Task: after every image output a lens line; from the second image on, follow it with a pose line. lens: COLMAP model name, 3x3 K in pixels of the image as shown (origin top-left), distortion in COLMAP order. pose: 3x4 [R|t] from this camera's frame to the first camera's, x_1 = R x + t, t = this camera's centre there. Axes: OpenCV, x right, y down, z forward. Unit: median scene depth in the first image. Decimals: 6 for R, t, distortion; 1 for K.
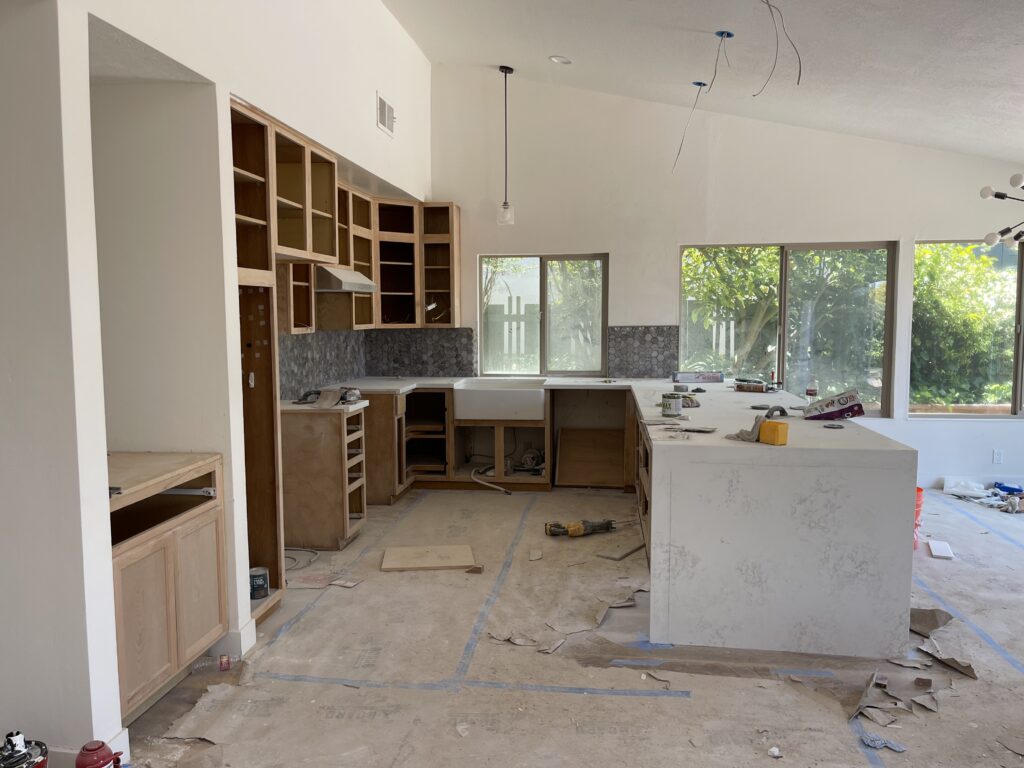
lens RADIAL K [[778.1, 0, 515.5], [0, 778.1, 381.7], [0, 0, 1]] dist [0.053700, -0.068161]
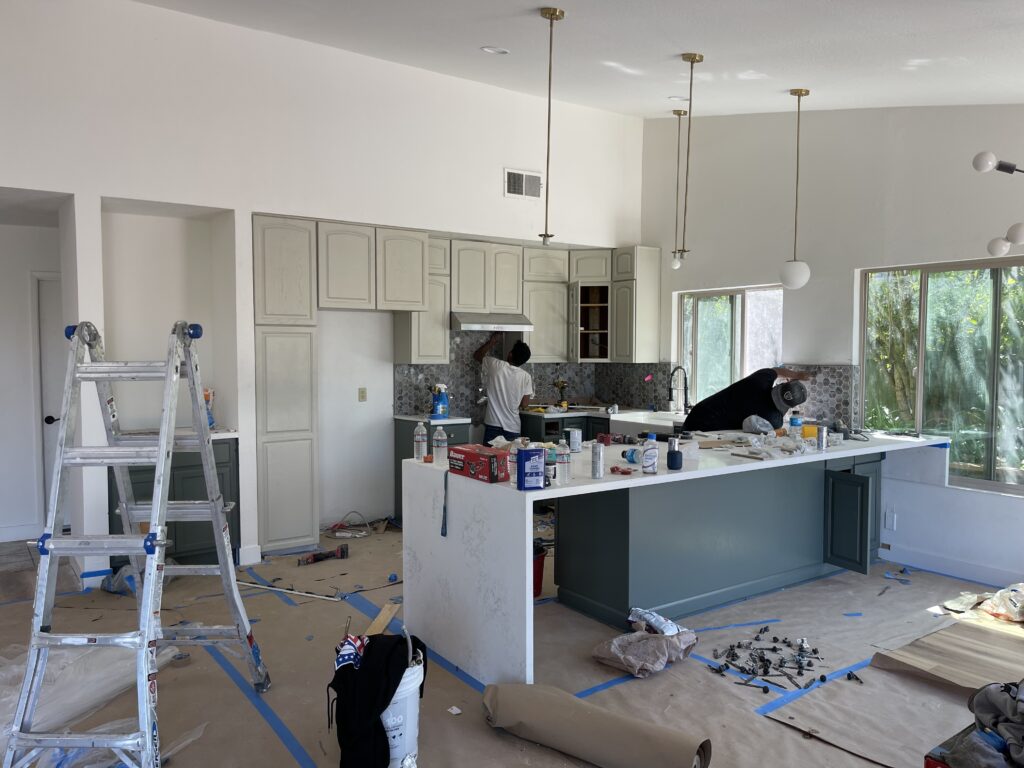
lens RADIAL K [[778.1, 0, 515.5], [0, 778.1, 381.7], [0, 0, 1]] dist [0.053700, -0.068161]
pose [[0.673462, 0.036170, -0.738337, 0.906471], [-0.069536, 0.997473, -0.014561, -0.025550], [0.735944, 0.061147, 0.674275, 0.251438]]
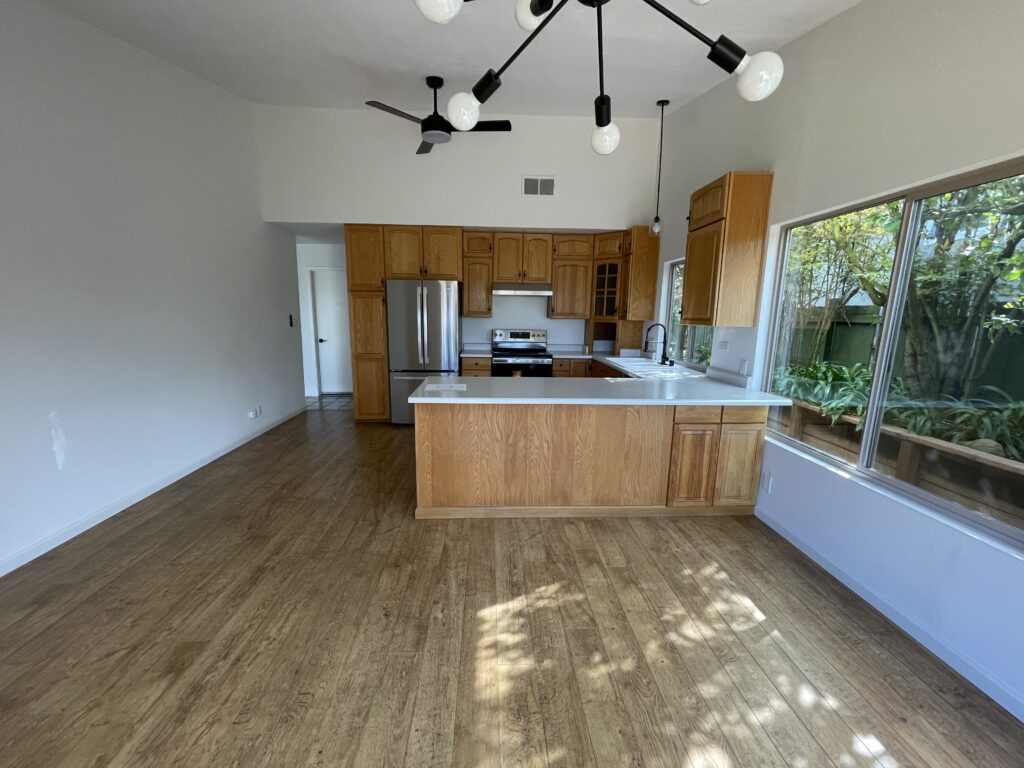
lens RADIAL K [[406.8, 0, 512.0], [0, 406.8, 384.0], [0, 0, 1]] dist [0.001241, 0.000135]
pose [[0.187435, 0.170442, -0.967377, 0.915857], [-0.104430, 0.982707, 0.152909, -0.069710], [0.976710, 0.072363, 0.201993, 1.003029]]
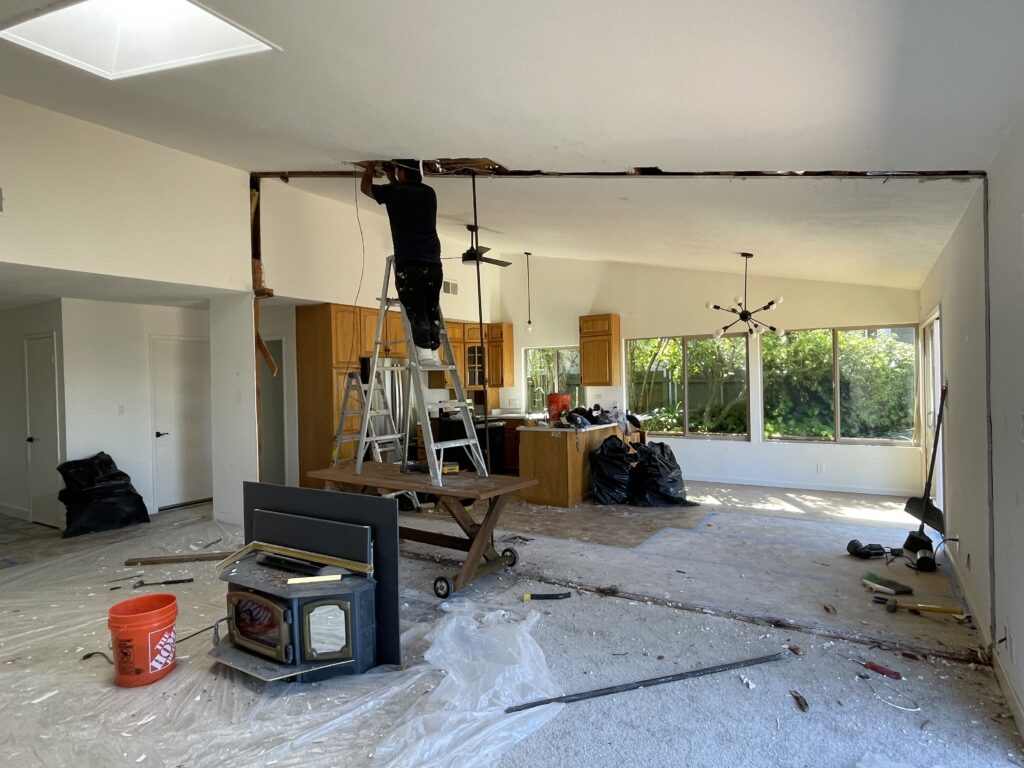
lens RADIAL K [[568.2, 0, 537.2], [0, 568.2, 383.4], [0, 0, 1]] dist [0.000860, 0.000041]
pose [[0.920280, -0.014234, -0.391001, 0.818724], [-0.017336, 0.996873, -0.077094, 0.041738], [0.390875, 0.077726, 0.917156, -0.375808]]
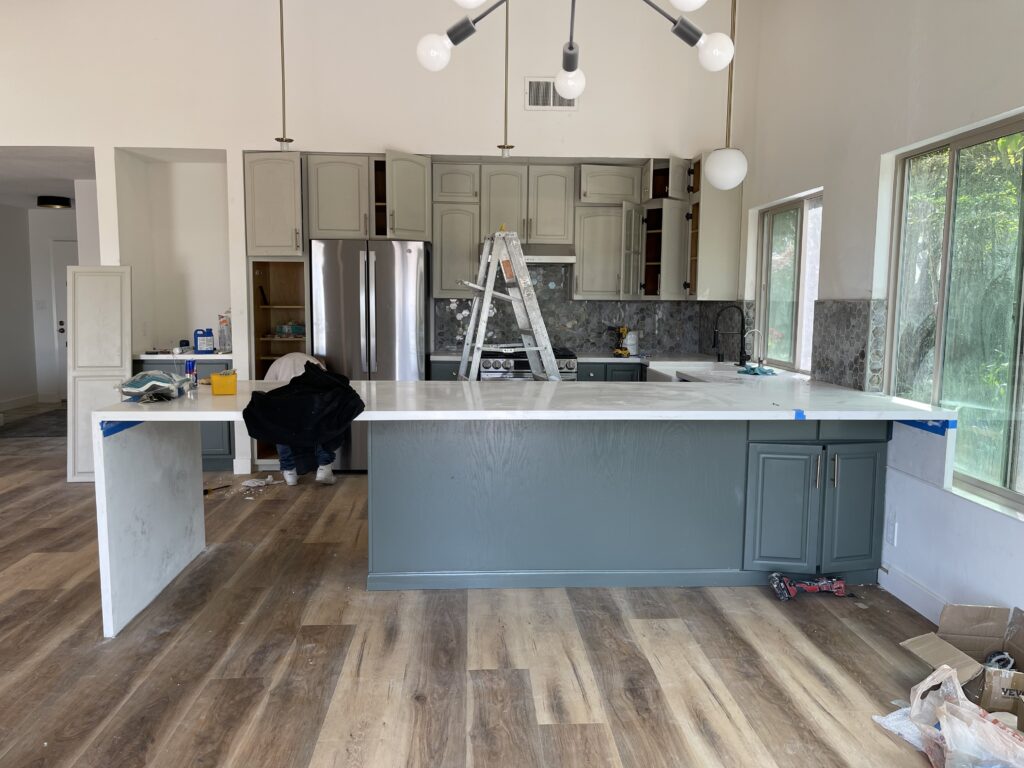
lens RADIAL K [[778.1, 0, 515.5], [0, 778.1, 381.7], [0, 0, 1]] dist [0.053700, -0.068161]
pose [[0.176790, 0.107442, -0.978367, 1.124315], [-0.098290, 0.990982, 0.091066, -0.059567], [0.979328, 0.080064, 0.185757, 0.987829]]
